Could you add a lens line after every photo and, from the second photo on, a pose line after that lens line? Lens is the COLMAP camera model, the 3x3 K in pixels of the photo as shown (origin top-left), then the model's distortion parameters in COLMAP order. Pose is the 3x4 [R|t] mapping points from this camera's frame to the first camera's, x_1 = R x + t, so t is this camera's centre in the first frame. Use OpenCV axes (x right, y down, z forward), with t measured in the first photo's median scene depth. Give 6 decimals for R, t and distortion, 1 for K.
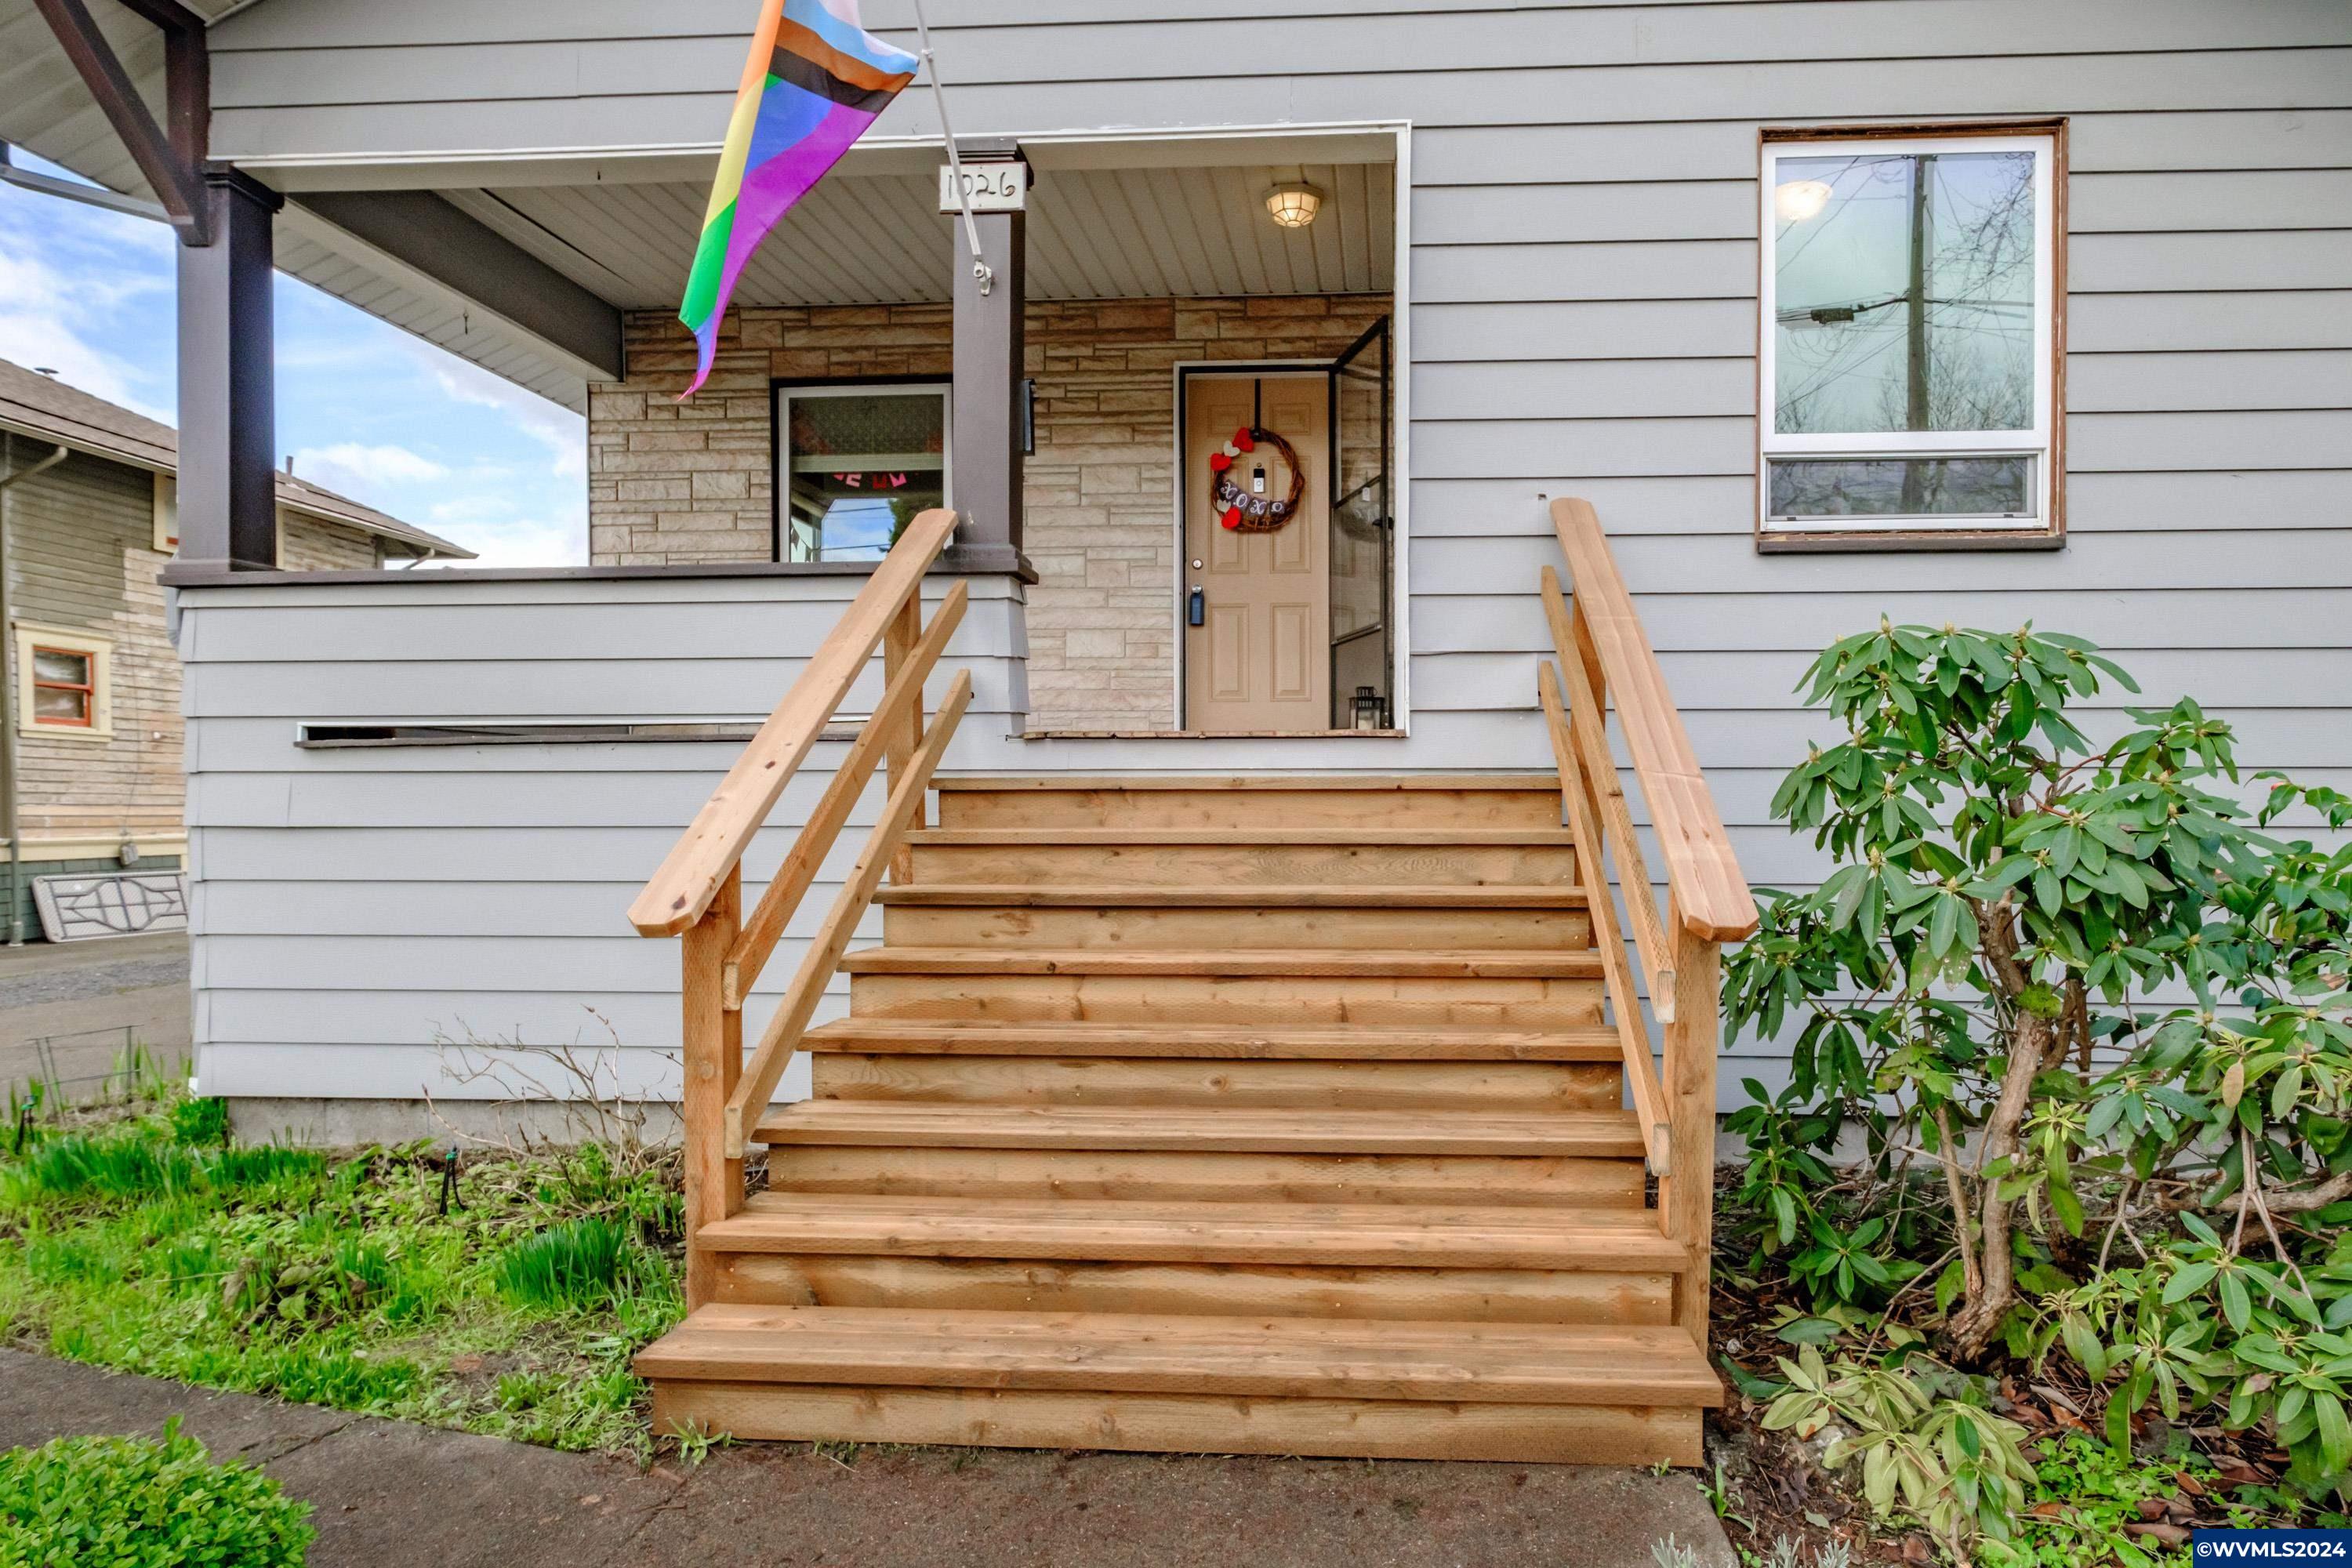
lens RADIAL K [[1267.8, 0, 1179.7], [0, 1267.8, 800.4], [0, 0, 1]] dist [0.005112, 0.000180]
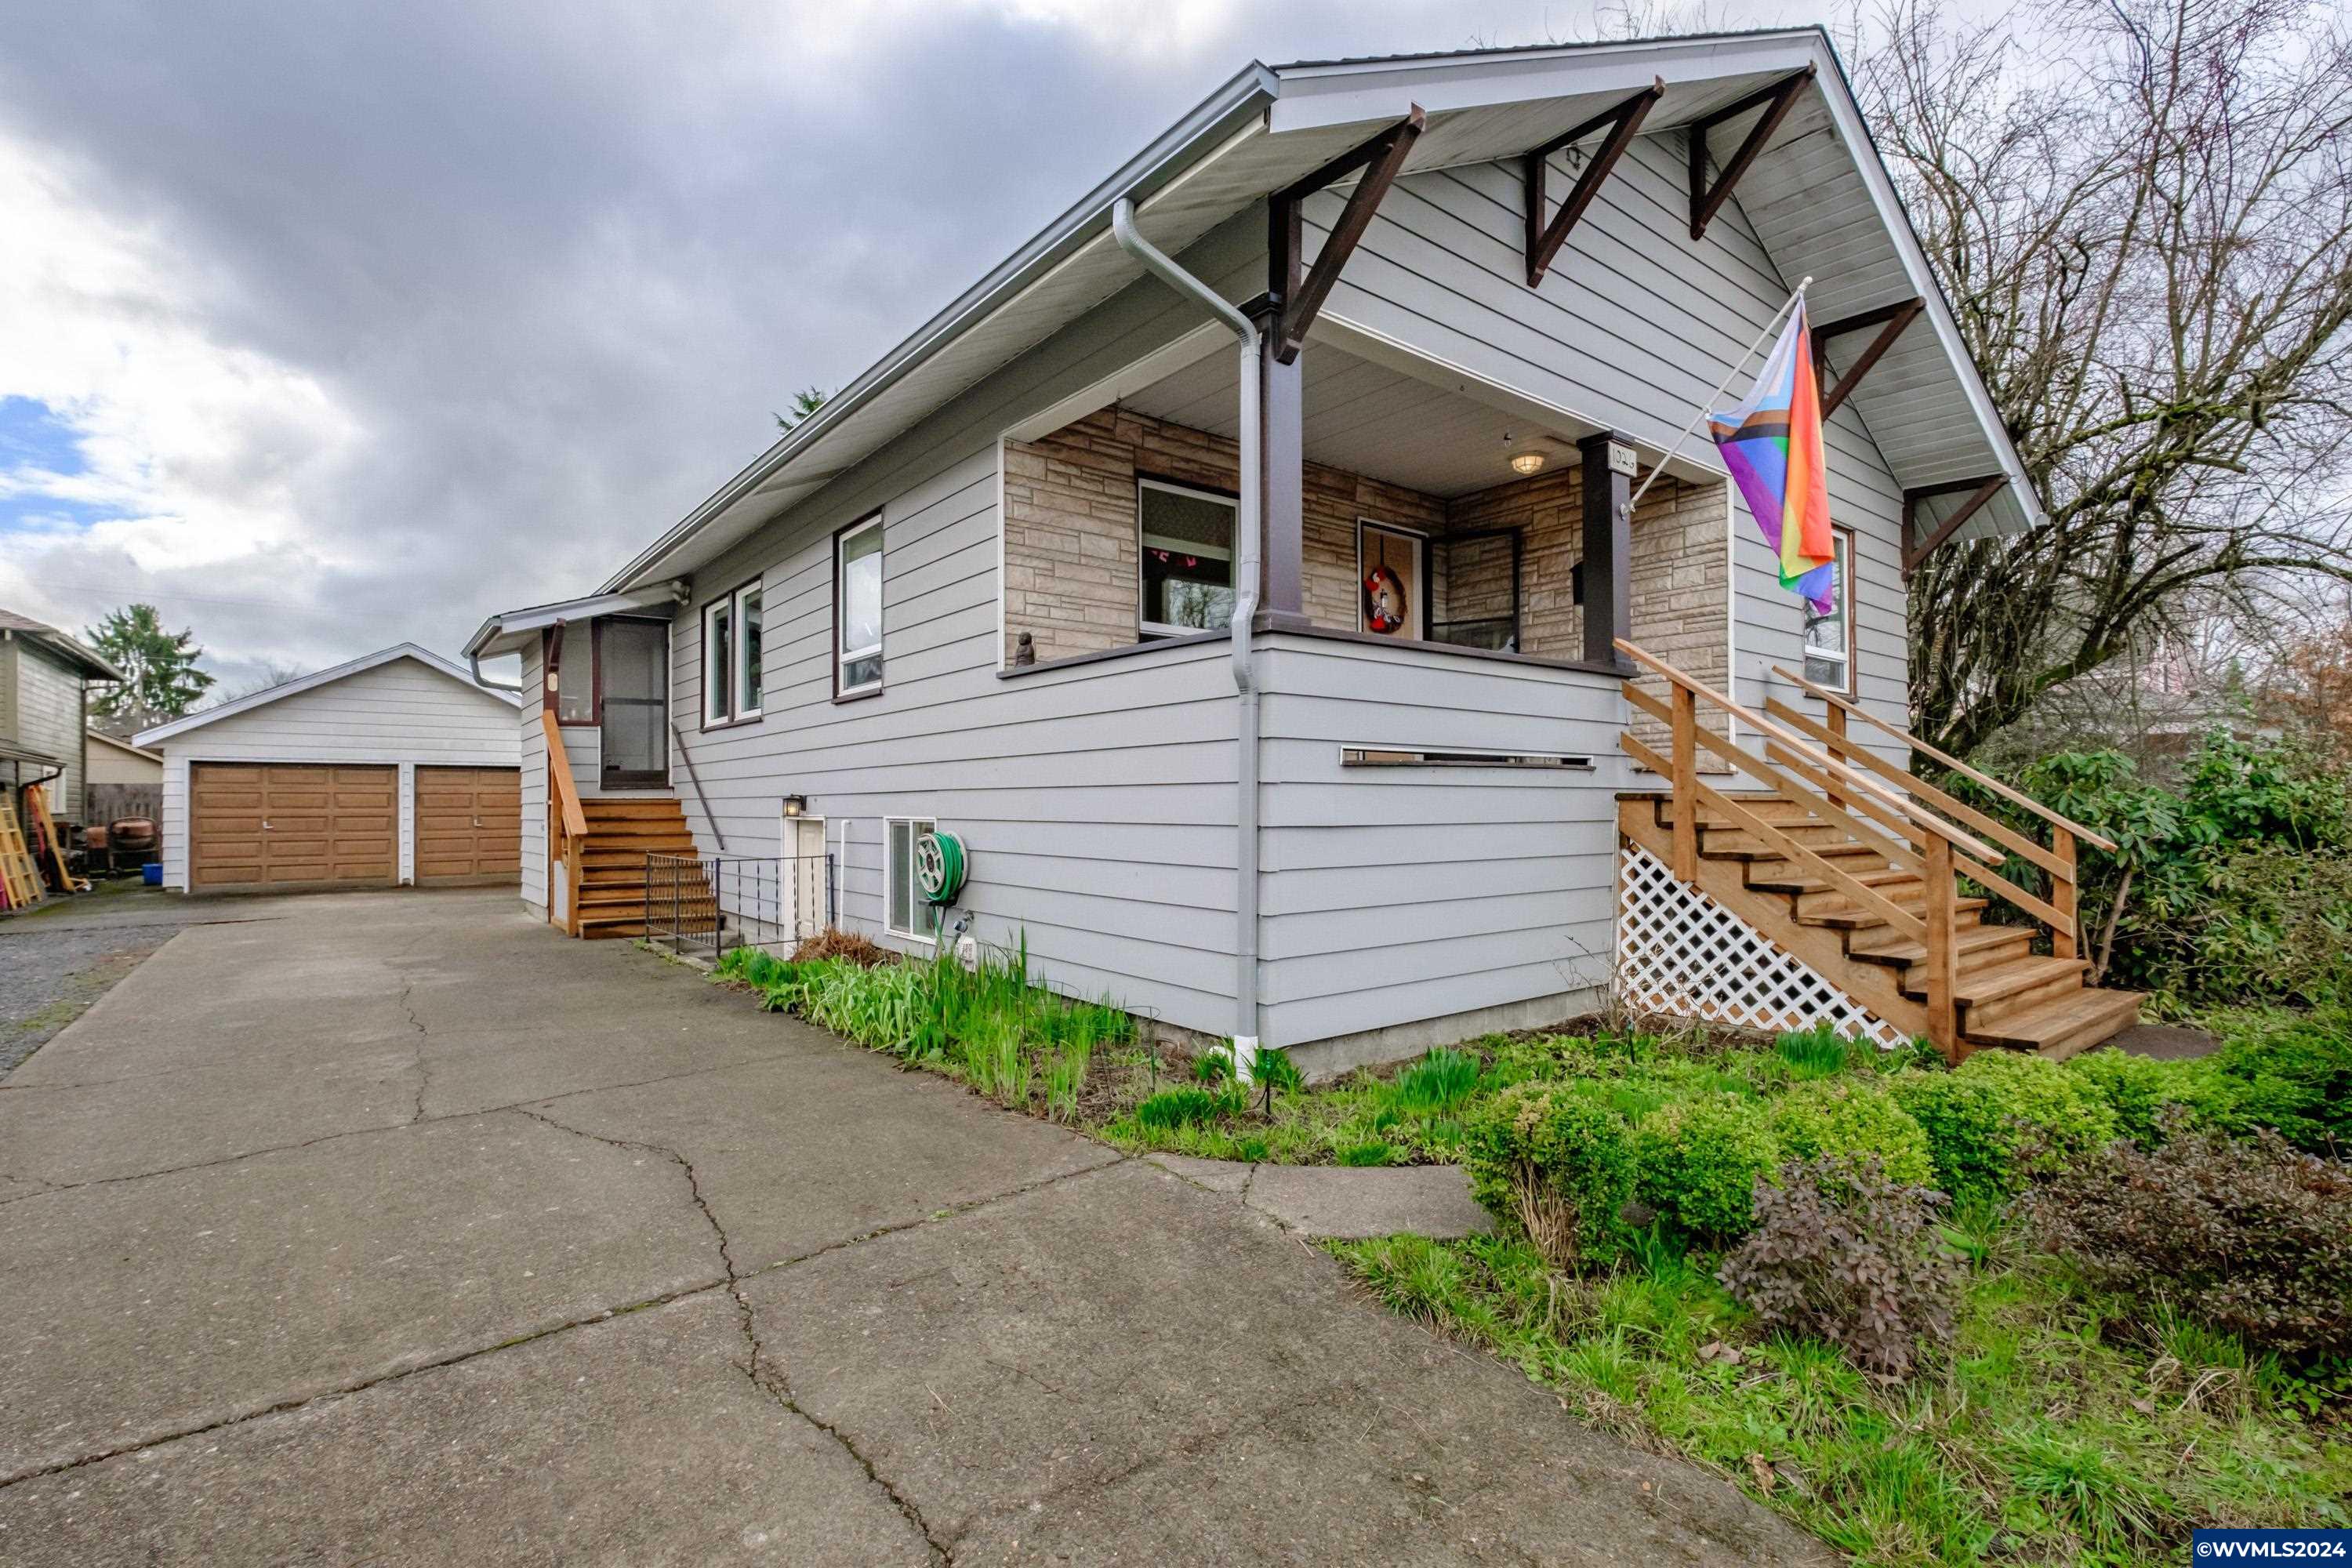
lens RADIAL K [[1052.1, 0, 1170.5], [0, 1052.1, 787.1], [0, 0, 1]] dist [-0.001189, -0.000787]
pose [[0.751902, 0.008712, 0.659217, -1.256898], [0.000768, 0.999900, -0.014090, -0.003968], [-0.659274, 0.011101, 0.751821, 0.254746]]
